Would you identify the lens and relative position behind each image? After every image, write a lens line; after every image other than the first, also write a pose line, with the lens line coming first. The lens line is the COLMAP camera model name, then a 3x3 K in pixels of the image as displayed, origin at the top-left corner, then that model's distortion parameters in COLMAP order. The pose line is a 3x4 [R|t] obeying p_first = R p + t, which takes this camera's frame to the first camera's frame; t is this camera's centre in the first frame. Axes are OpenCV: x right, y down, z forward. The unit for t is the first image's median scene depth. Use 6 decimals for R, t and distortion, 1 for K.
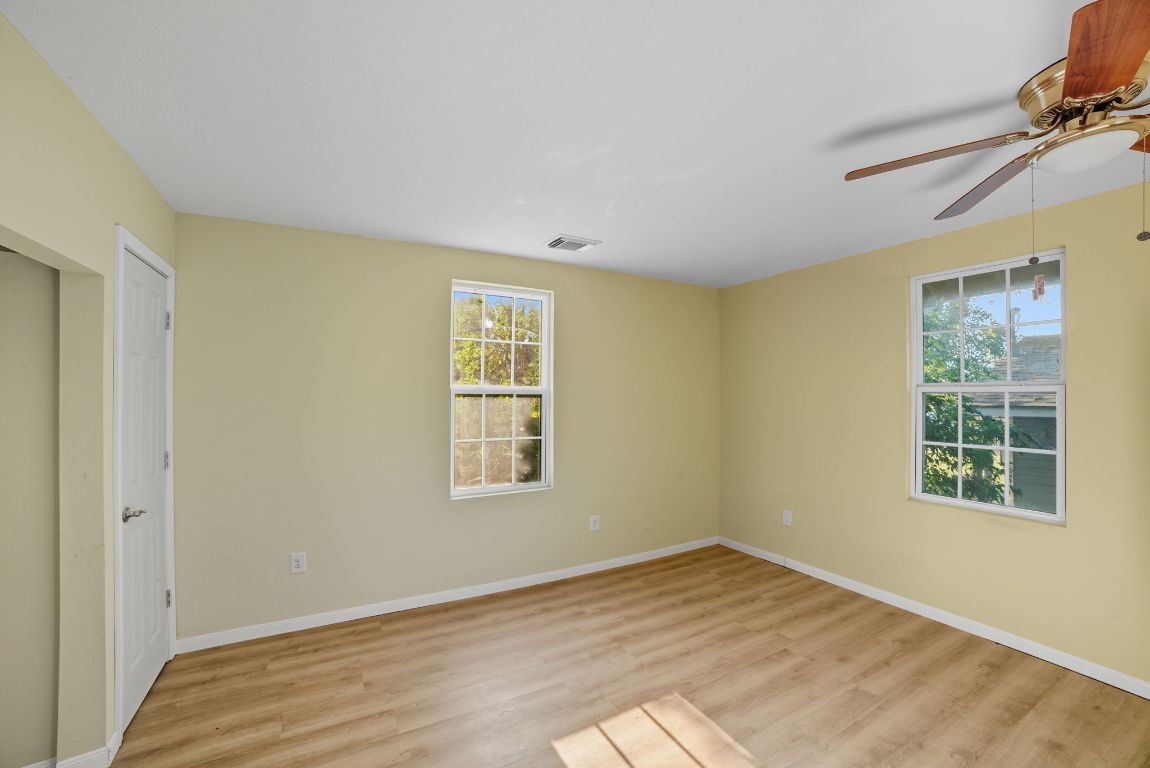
lens RADIAL K [[468.7, 0, 575.2], [0, 468.7, 391.1], [0, 0, 1]] dist [-0.109386, 0.039020]
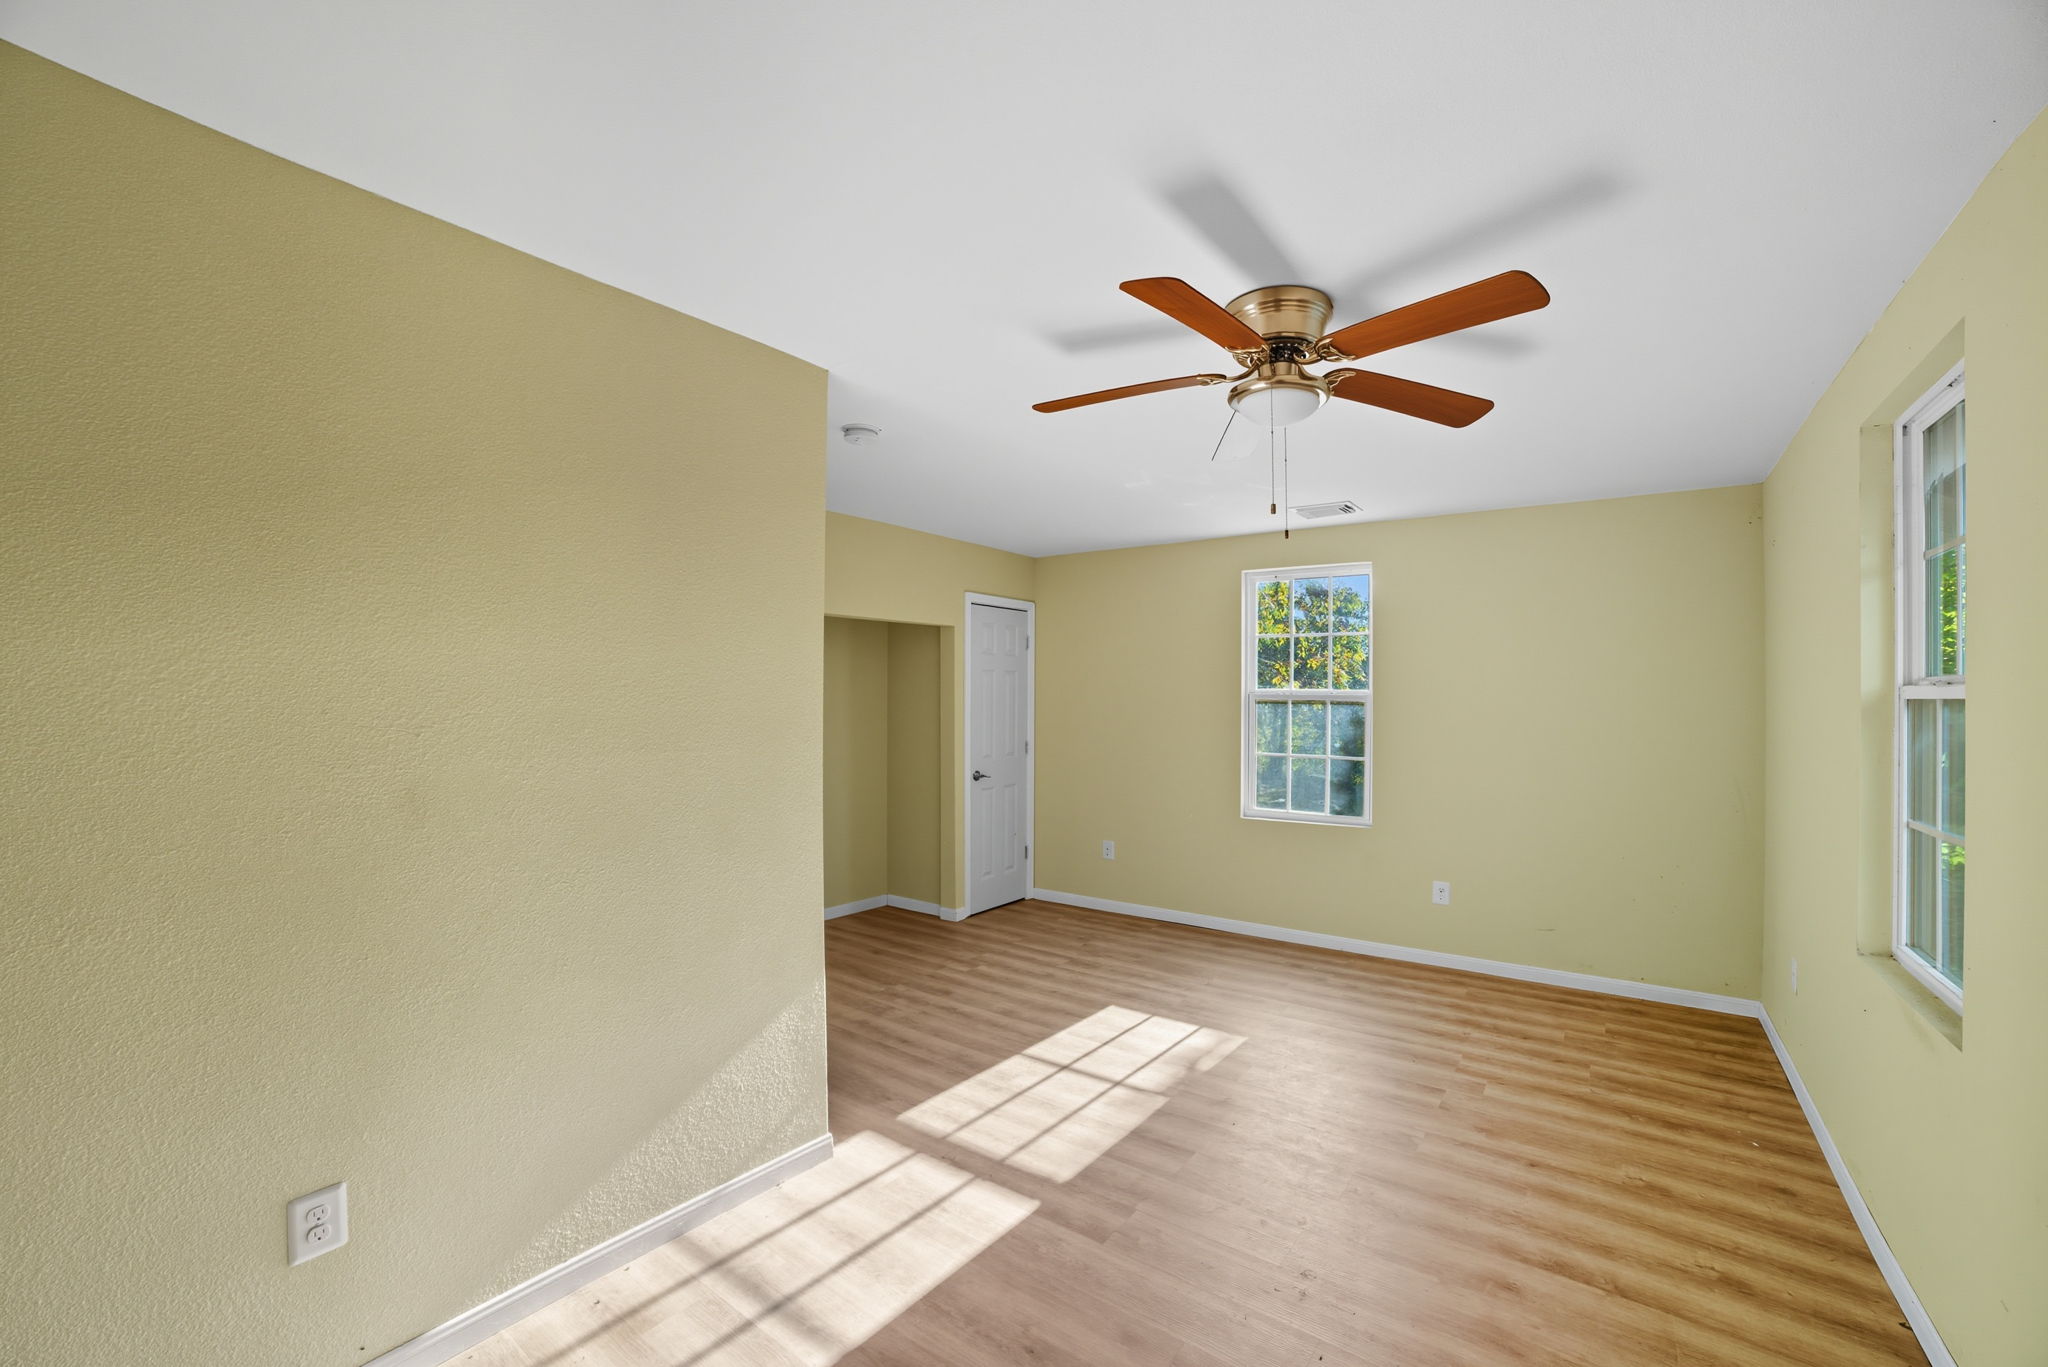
lens RADIAL K [[834.6, 0, 1024.4], [0, 834.6, 696.2], [0, 0, 1]] dist [-0.109386, 0.039020]
pose [[0.406116, 0.000669, -0.913821, 1.205459], [-0.002980, 0.999995, -0.000592, 0.002719], [0.913817, 0.002964, 0.406116, -0.034770]]
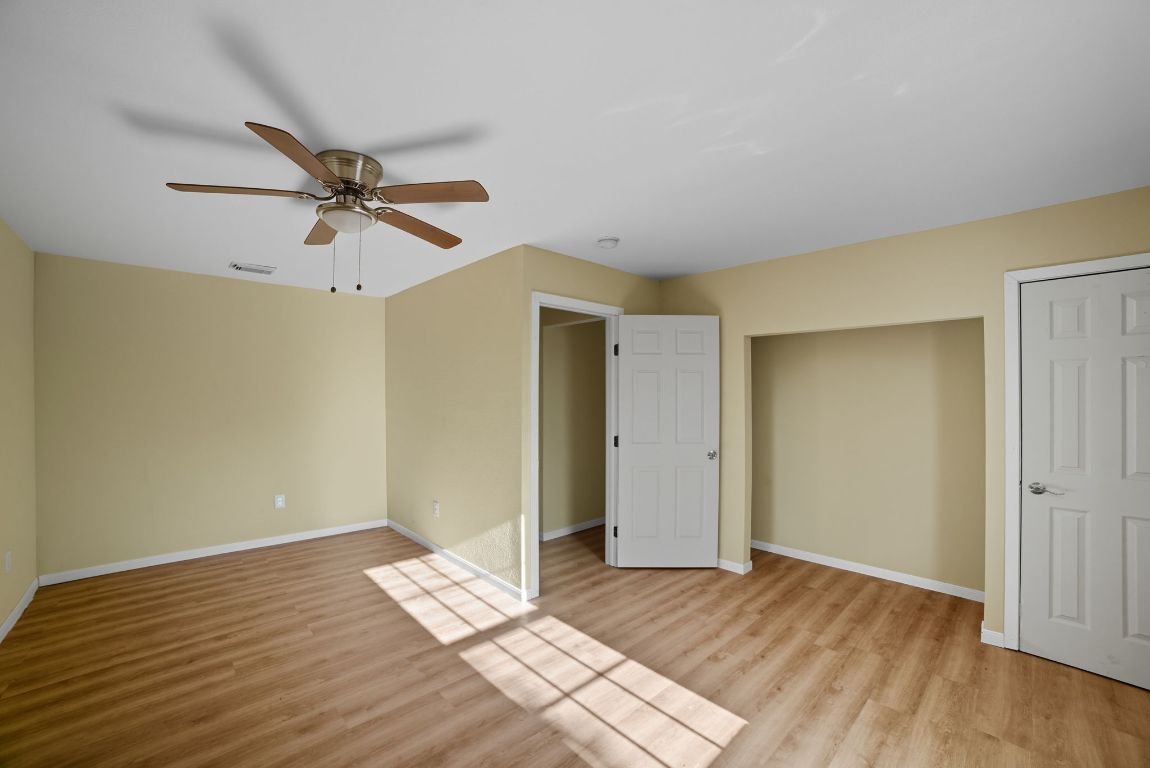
lens RADIAL K [[461.4, 0, 569.5], [0, 461.4, 384.3], [0, 0, 1]] dist [-0.097871, 0.027530]
pose [[-0.969685, -0.005400, -0.244300, 0.419457], [-0.001014, 0.999836, -0.018072, 0.002205], [0.244357, -0.017277, -0.969531, 1.309602]]
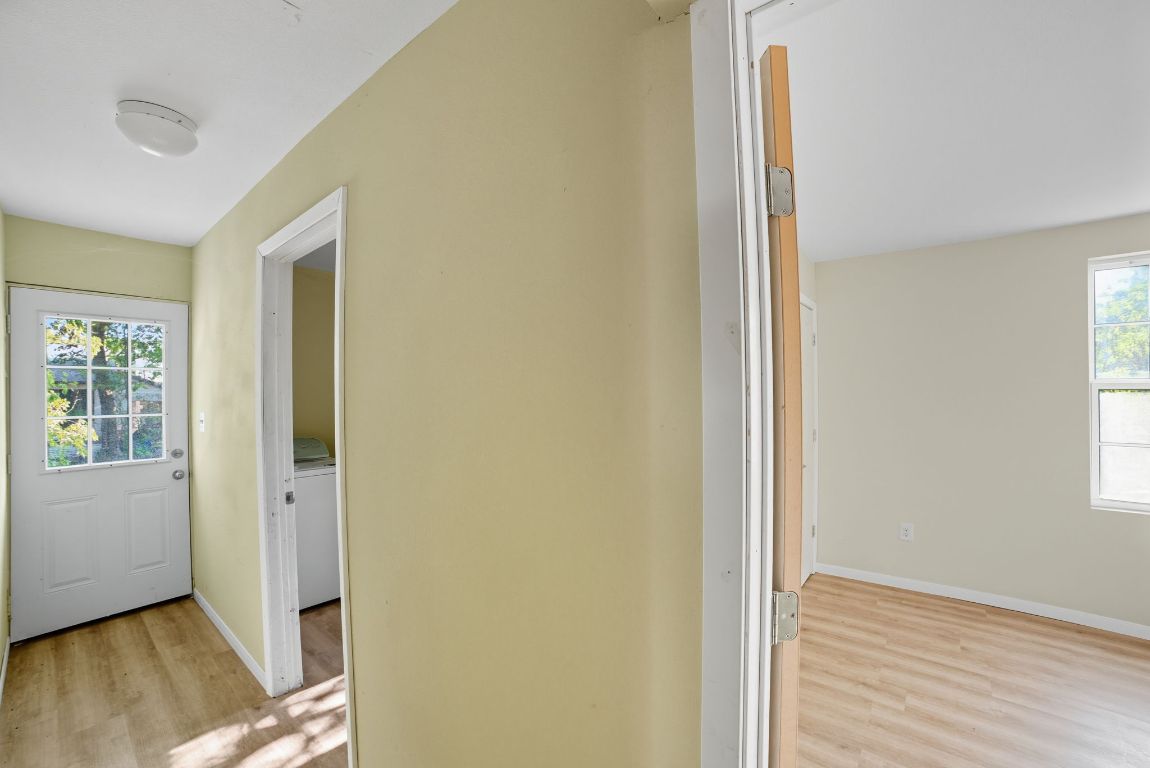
lens RADIAL K [[480.7, 0, 575.0], [0, 480.7, 384.0], [0, 0, 1]] dist [-0.087039, 0.029267]
pose [[0.382857, -0.006724, -0.923783, 0.177117], [0.010826, 0.999938, -0.002791, -0.014621], [0.923744, -0.008932, 0.382906, -0.283122]]
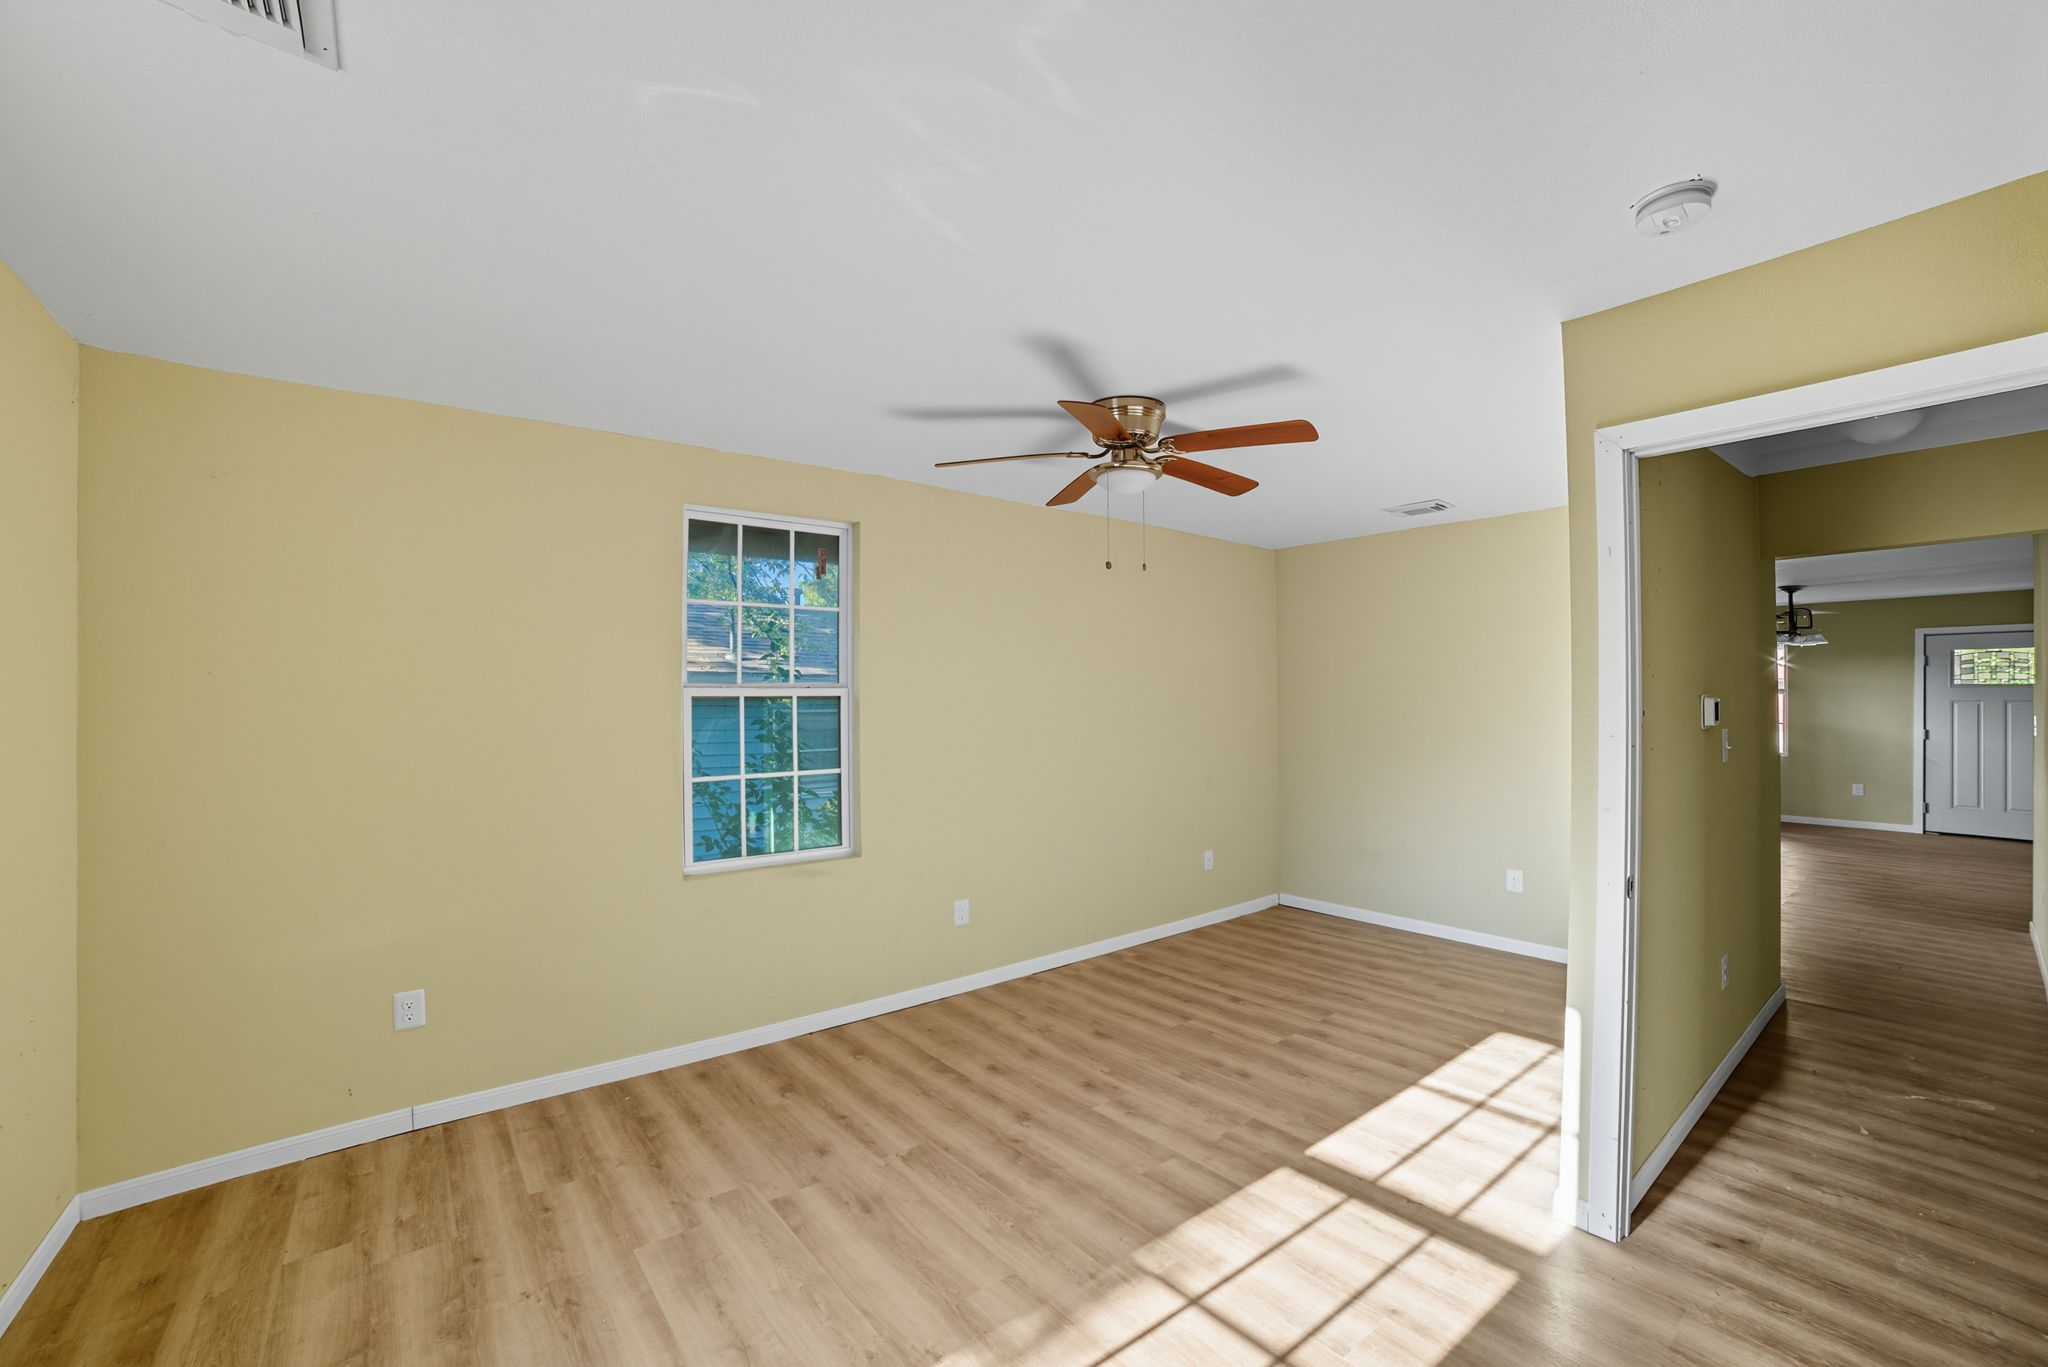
lens RADIAL K [[834.6, 0, 1024.4], [0, 834.6, 696.2], [0, 0, 1]] dist [-0.109386, 0.039020]
pose [[-0.164462, 0.005017, 0.986371, -0.437508], [0.005660, 0.999975, -0.004143, 0.009905], [-0.986367, 0.004901, -0.164486, 0.805066]]
